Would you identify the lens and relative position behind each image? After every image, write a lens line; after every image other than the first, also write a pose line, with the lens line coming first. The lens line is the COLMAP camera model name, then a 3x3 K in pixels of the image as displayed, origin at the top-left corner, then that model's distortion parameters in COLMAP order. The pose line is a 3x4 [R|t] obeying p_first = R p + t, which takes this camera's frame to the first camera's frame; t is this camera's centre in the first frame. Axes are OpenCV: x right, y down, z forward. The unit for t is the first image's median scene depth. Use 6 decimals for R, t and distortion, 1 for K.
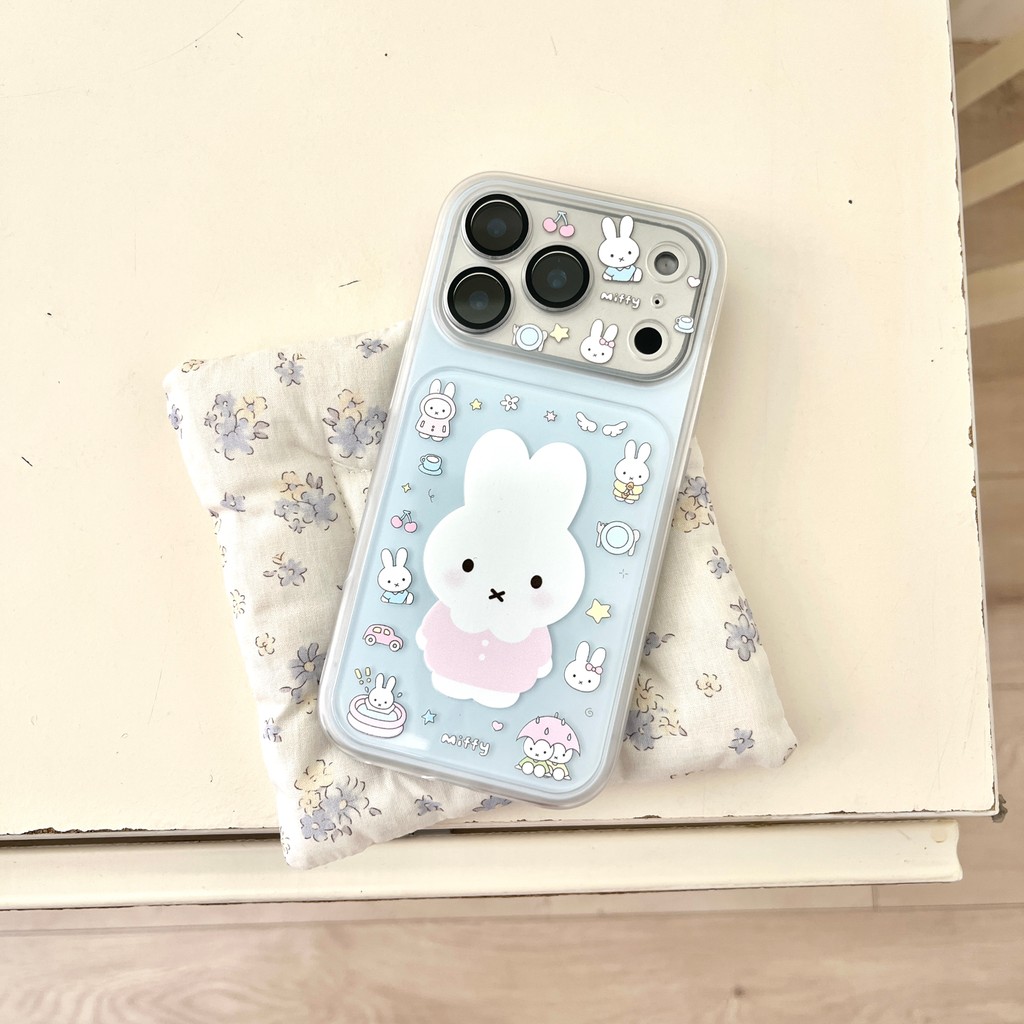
lens RADIAL K [[1029.7, 0, 511.3], [0, 1029.7, 519.9], [0, 0, 1]] dist [0.122810, -0.527902]
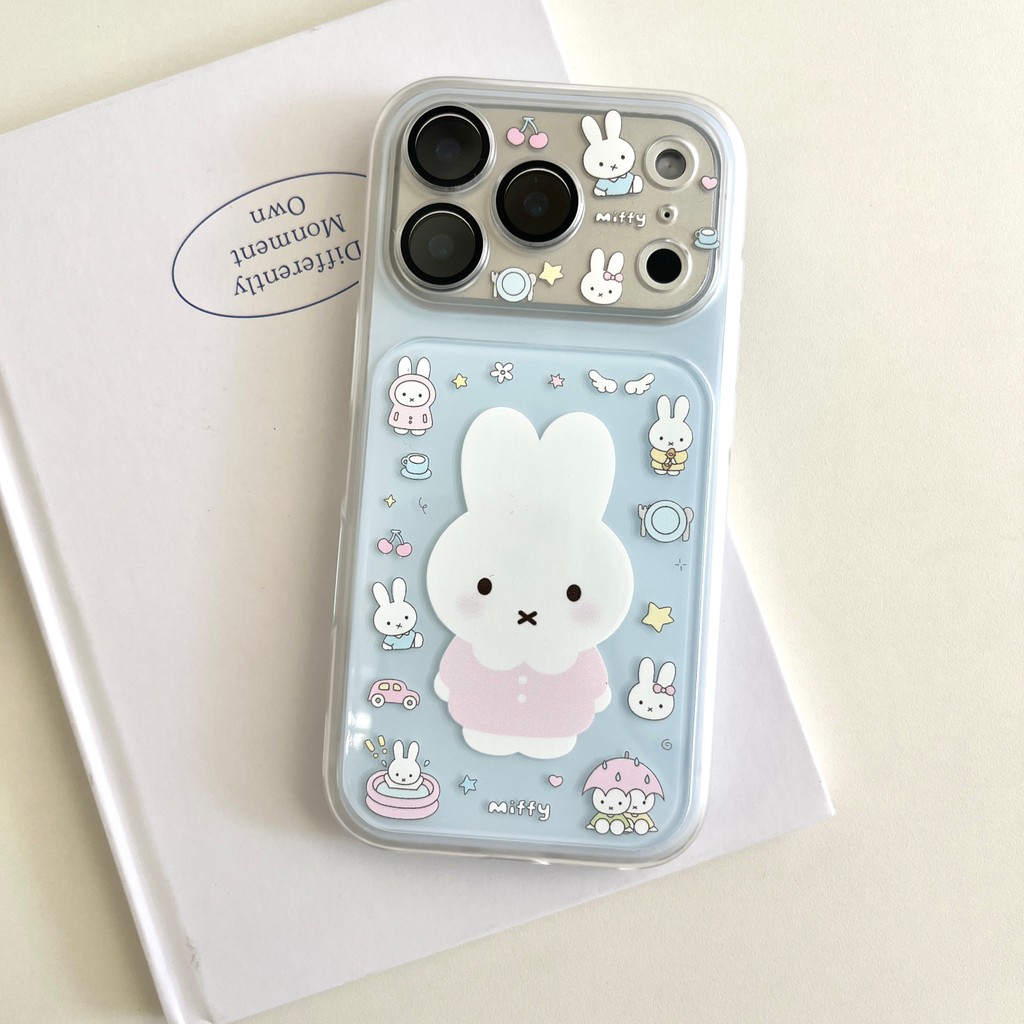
lens RADIAL K [[1029.7, 0, 511.3], [0, 1029.7, 519.9], [0, 0, 1]] dist [0.122810, -0.527902]
pose [[0.985369, -0.163183, 0.049182, -0.051998], [0.160250, 0.985333, 0.058637, -0.048423], [-0.058029, -0.049898, 0.997067, 0.214990]]
